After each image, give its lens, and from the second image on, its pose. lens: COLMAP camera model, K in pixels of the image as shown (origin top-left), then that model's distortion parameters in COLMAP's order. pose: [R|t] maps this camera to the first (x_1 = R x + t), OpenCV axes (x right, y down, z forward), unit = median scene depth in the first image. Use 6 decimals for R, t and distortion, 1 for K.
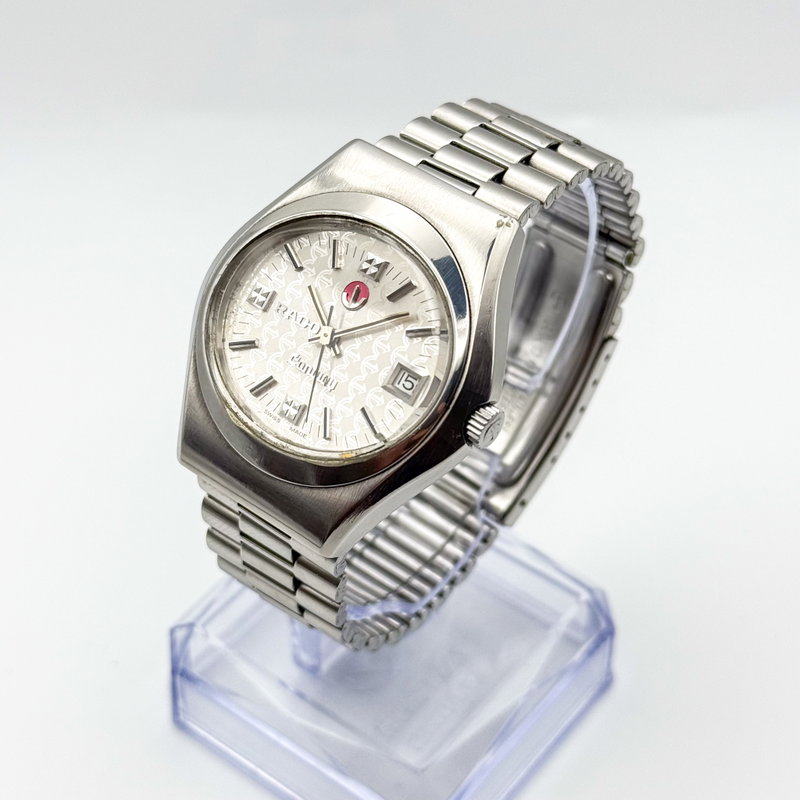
lens RADIAL K [[1758.9, 0, 400.0], [0, 1758.9, 400.0], [0, 0, 1]] dist [0.066260, -0.175905]
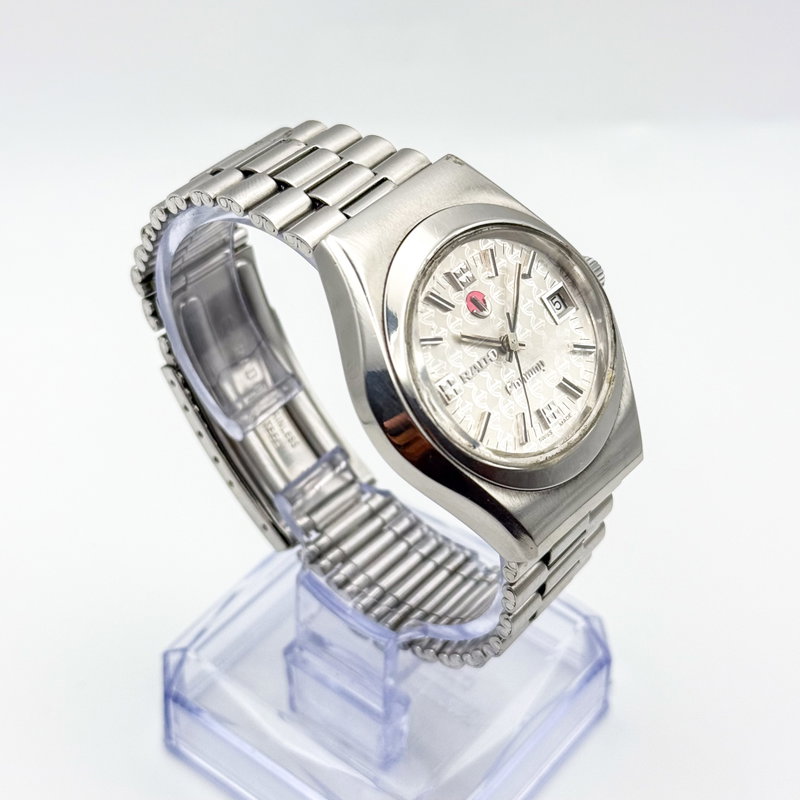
lens RADIAL K [[1758.9, 0, 400.0], [0, 1758.9, 400.0], [0, 0, 1]] dist [0.066260, -0.175905]
pose [[0.020358, -0.688610, 0.724846, -0.764900], [0.666091, 0.550006, 0.503802, -0.546213], [-0.745593, 0.472557, 0.469874, 0.564298]]
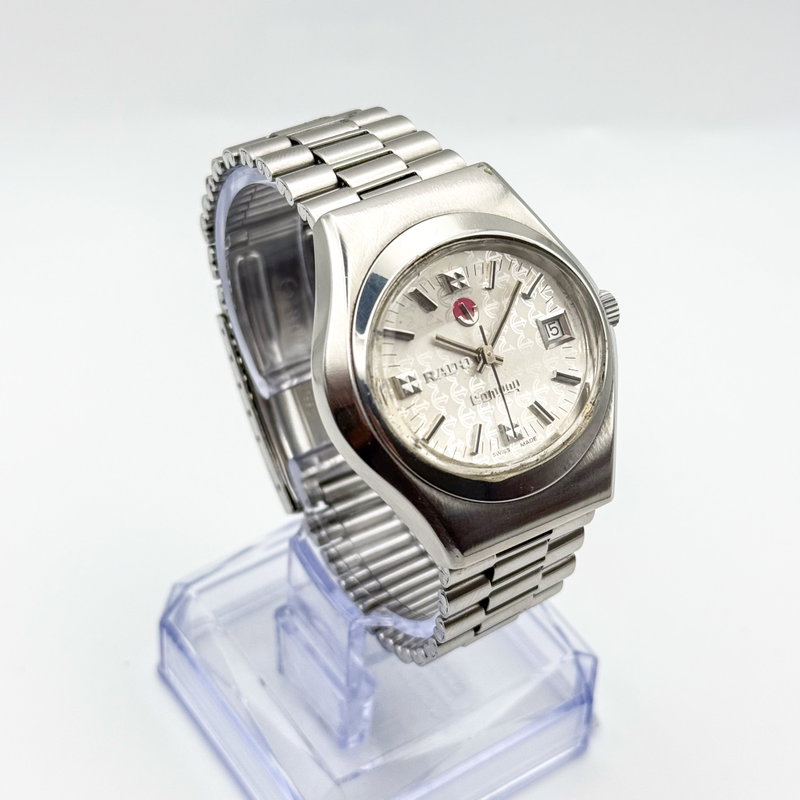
lens RADIAL K [[1758.9, 0, 400.0], [0, 1758.9, 400.0], [0, 0, 1]] dist [0.066260, -0.175905]
pose [[0.304890, -0.649612, 0.696453, -0.753886], [0.610338, 0.694644, 0.380734, -0.420485], [-0.731116, 0.308989, 0.608273, 0.405918]]
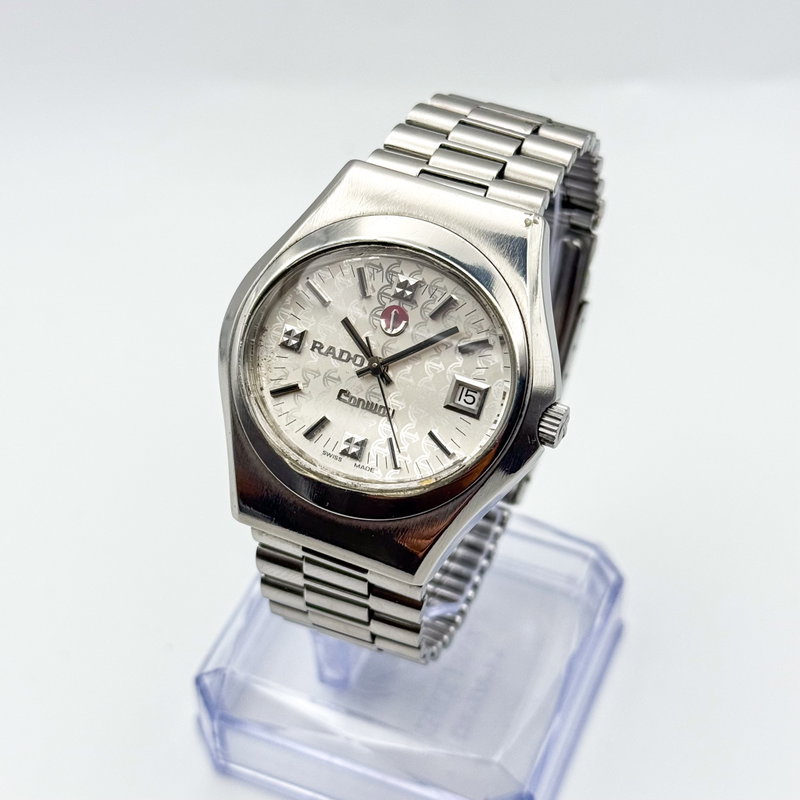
lens RADIAL K [[1758.9, 0, 400.0], [0, 1758.9, 400.0], [0, 0, 1]] dist [0.066260, -0.175905]
pose [[0.964775, -0.197917, 0.173314, -0.193882], [0.189274, 0.979756, 0.065219, -0.076017], [-0.182713, -0.030118, 0.982705, 0.031037]]
